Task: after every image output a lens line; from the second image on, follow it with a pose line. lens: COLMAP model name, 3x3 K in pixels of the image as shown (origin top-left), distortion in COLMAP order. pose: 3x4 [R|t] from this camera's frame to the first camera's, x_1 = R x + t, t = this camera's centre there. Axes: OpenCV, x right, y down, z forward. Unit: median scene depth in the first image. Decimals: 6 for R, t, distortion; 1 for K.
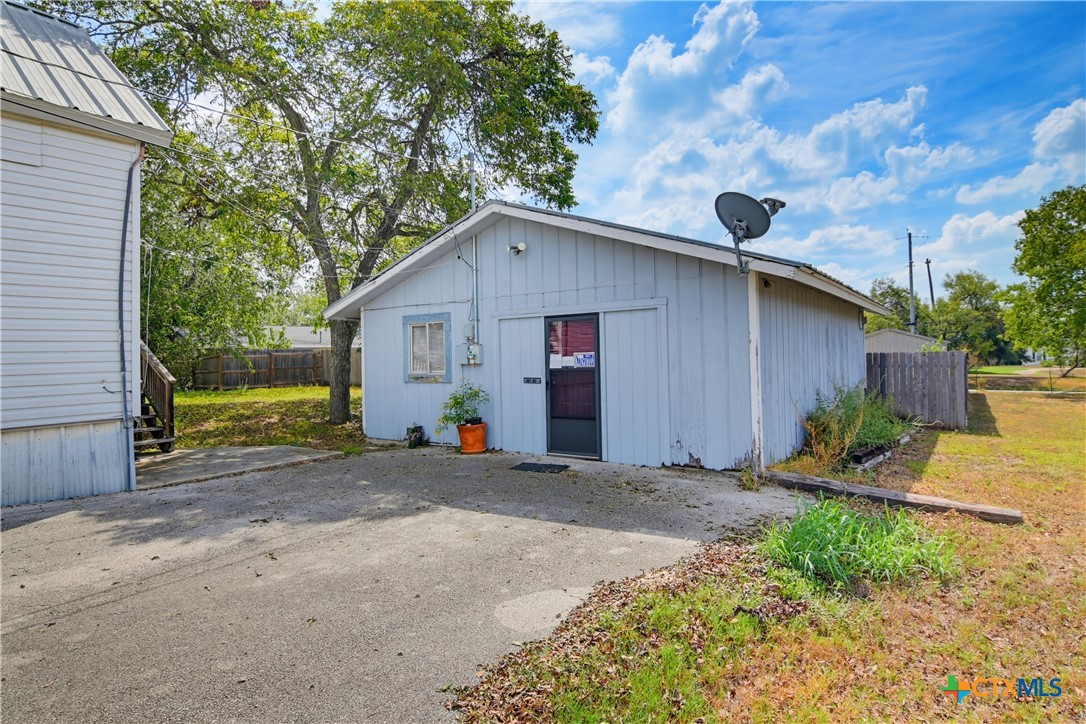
lens RADIAL K [[608.3, 0, 523.8], [0, 608.3, 333.3], [0, 0, 1]] dist [-0.003220, -0.001387]
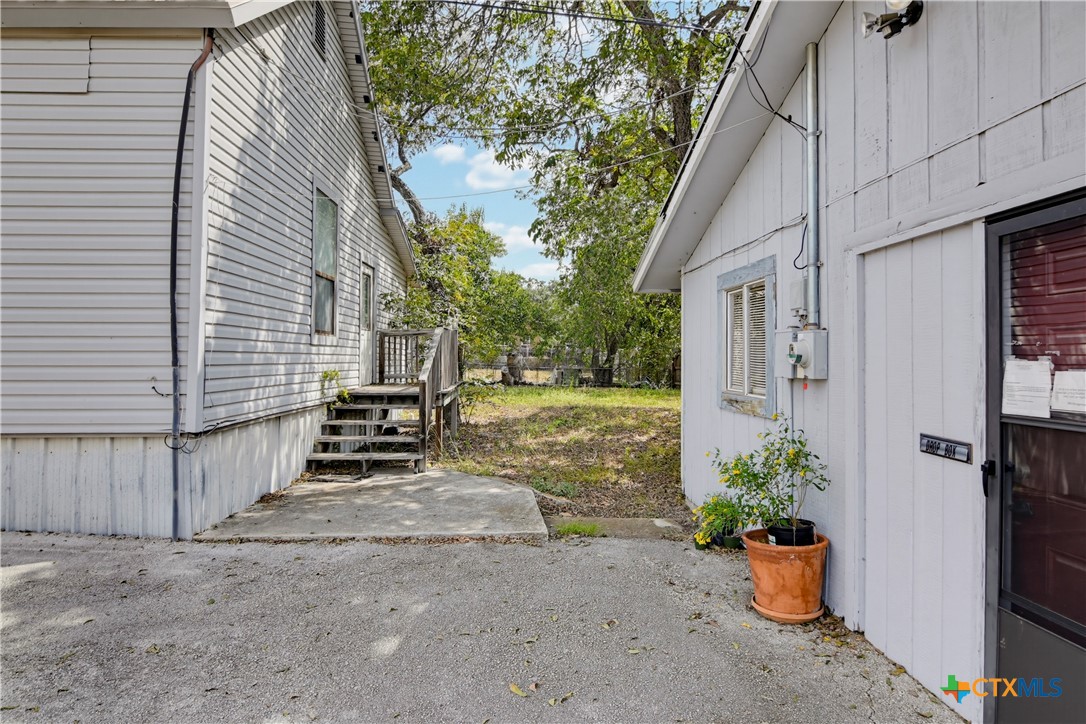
lens RADIAL K [[608.3, 0, 544.3], [0, 608.3, 343.9], [0, 0, 1]] dist [-0.003220, -0.001387]
pose [[0.648816, 0.008432, -0.760898, 0.105425], [0.006905, 0.999832, 0.016968, 0.020762], [0.760914, -0.016263, 0.648649, 0.636562]]
